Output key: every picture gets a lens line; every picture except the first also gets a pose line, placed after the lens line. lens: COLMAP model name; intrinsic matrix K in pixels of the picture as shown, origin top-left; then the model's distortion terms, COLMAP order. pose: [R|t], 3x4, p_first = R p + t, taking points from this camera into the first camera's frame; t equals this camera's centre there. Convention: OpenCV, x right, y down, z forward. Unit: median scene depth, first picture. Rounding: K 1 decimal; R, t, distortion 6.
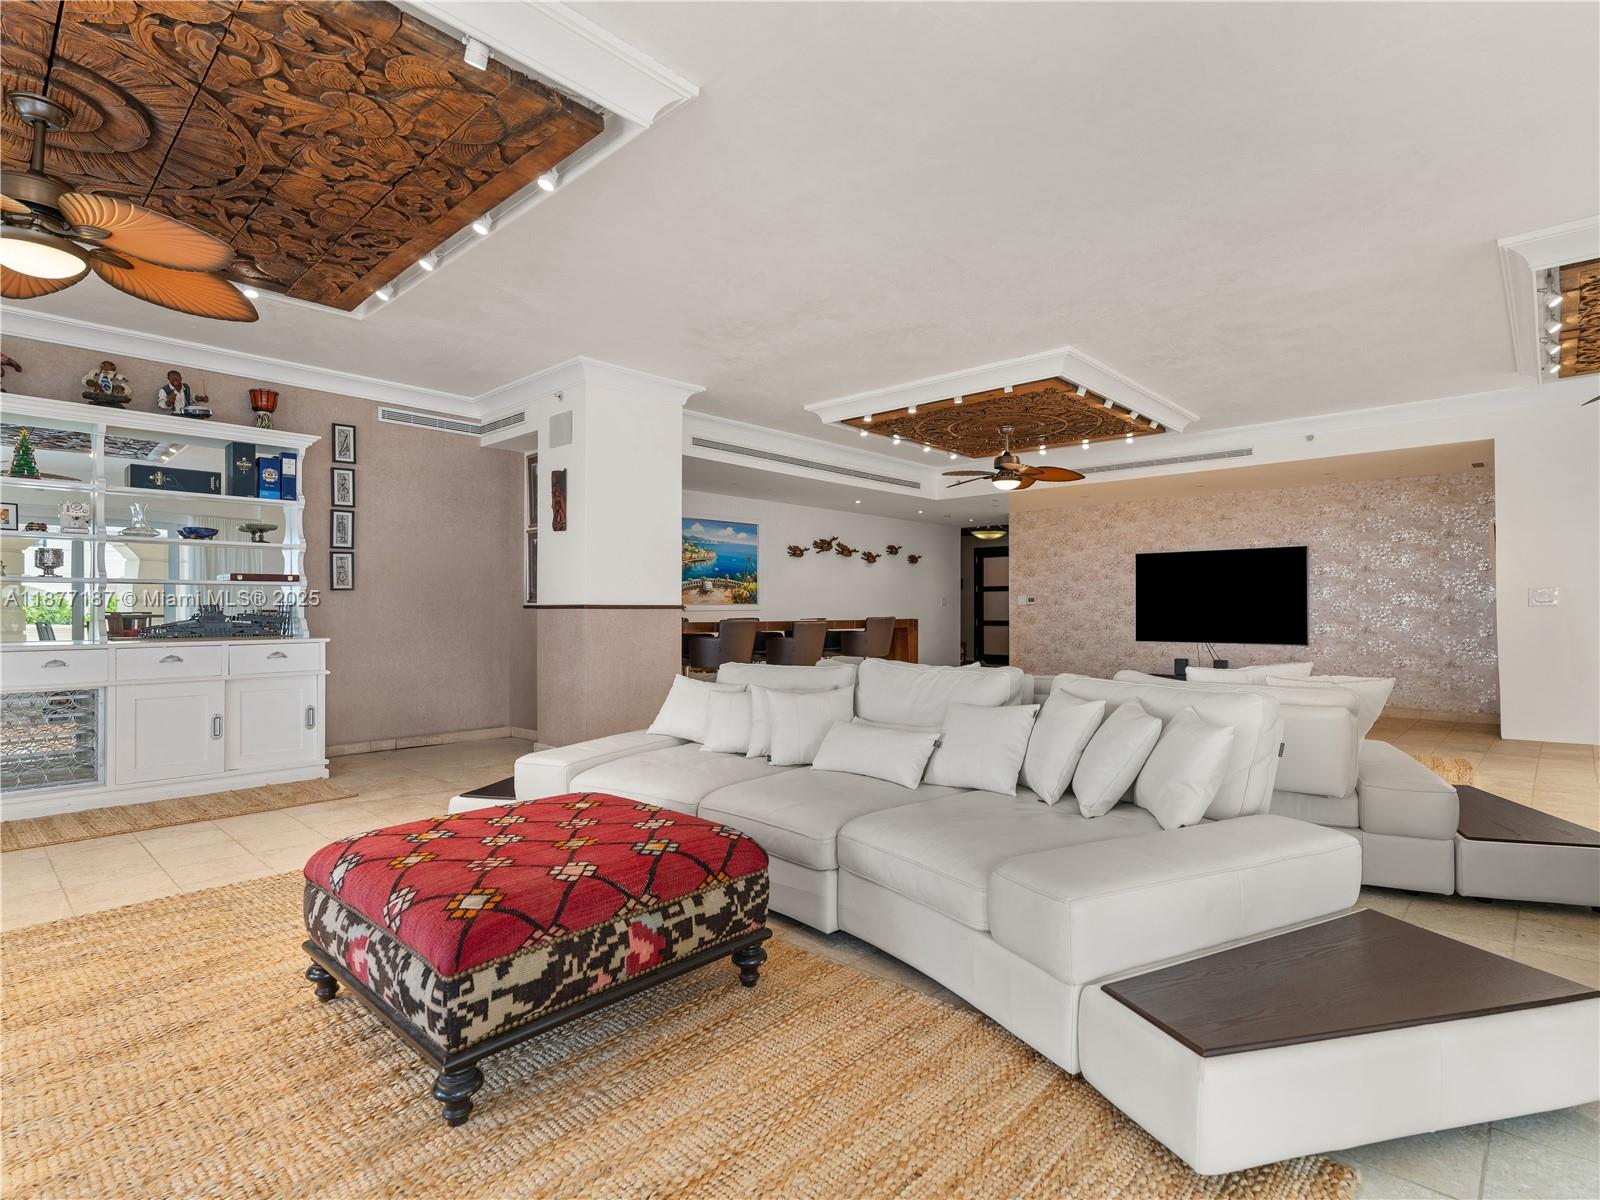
lens RADIAL K [[800.7, 0, 842.0], [0, 800.7, 600.9], [0, 0, 1]] dist [-0.024085, 0.000635]
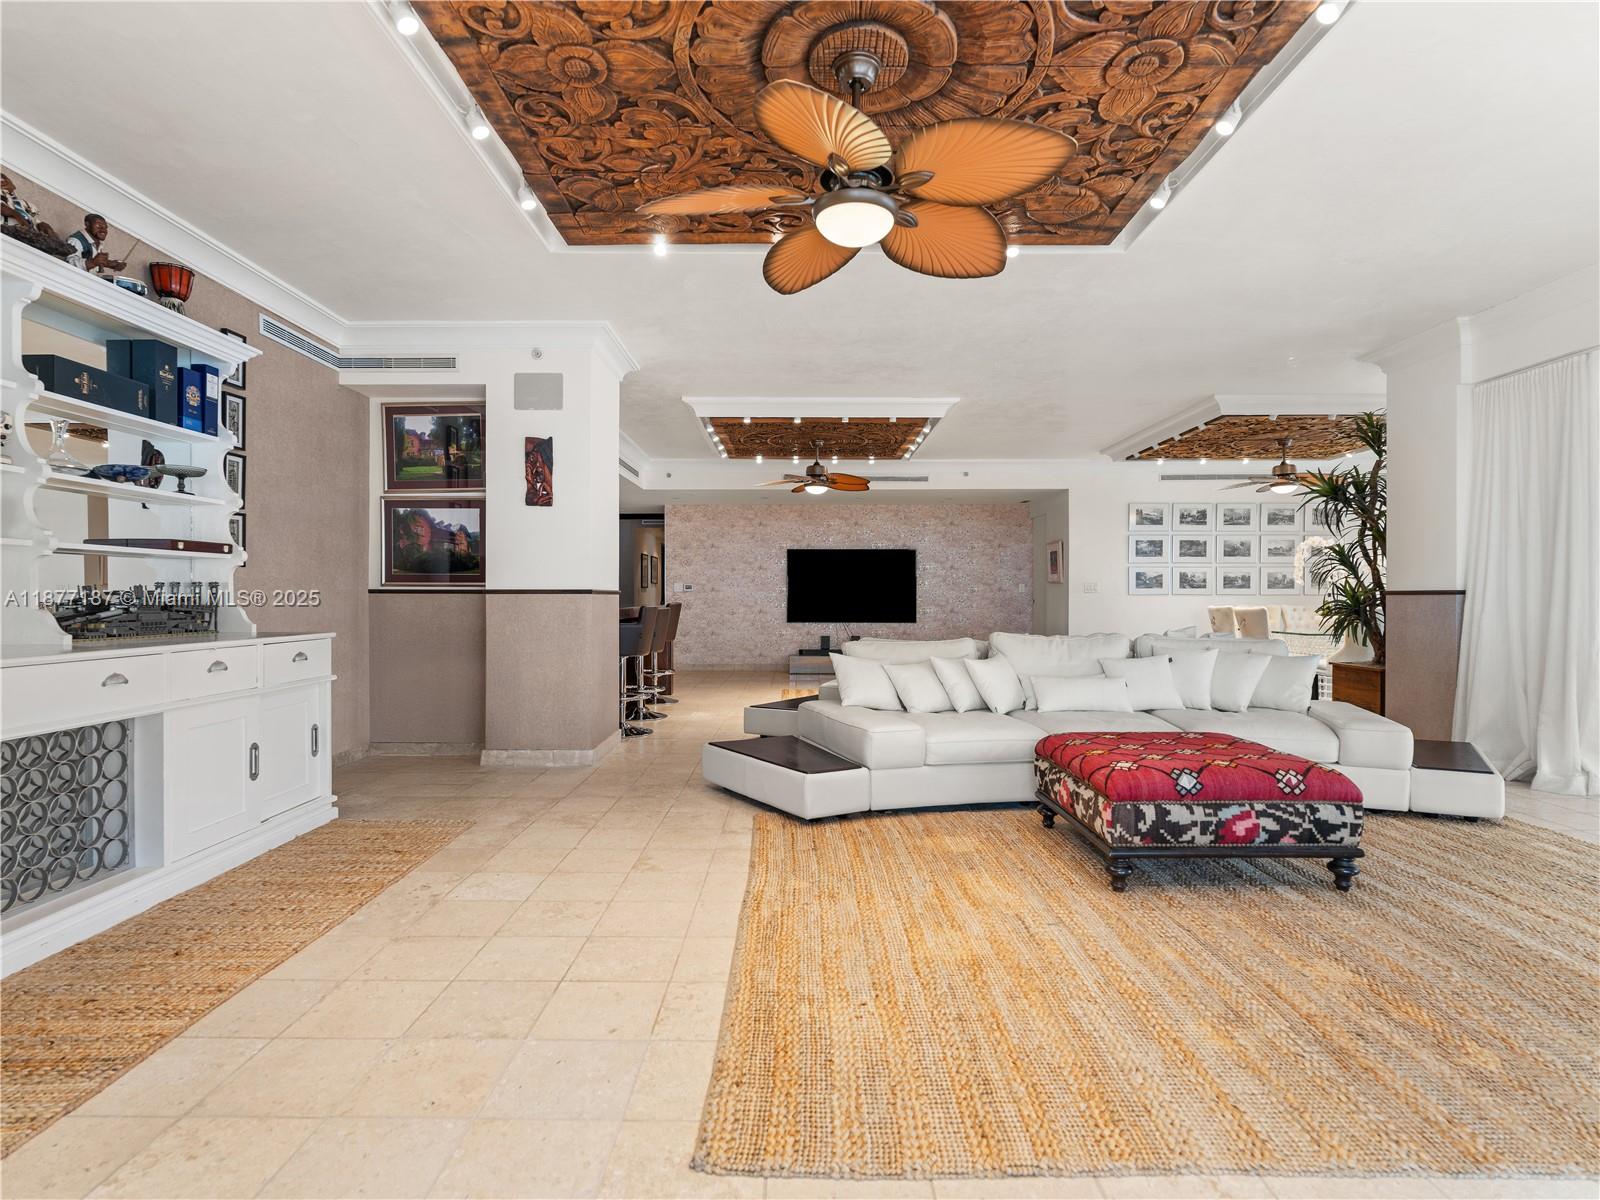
lens RADIAL K [[818.9, 0, 800.0], [0, 818.9, 600.0], [0, 0, 1]] dist [-0.020267, 0.000096]
pose [[0.753401, -0.001807, 0.657559, -0.642385], [-0.007846, 0.999900, 0.011738, 0.003394], [-0.657515, -0.014003, 0.753311, 0.107212]]
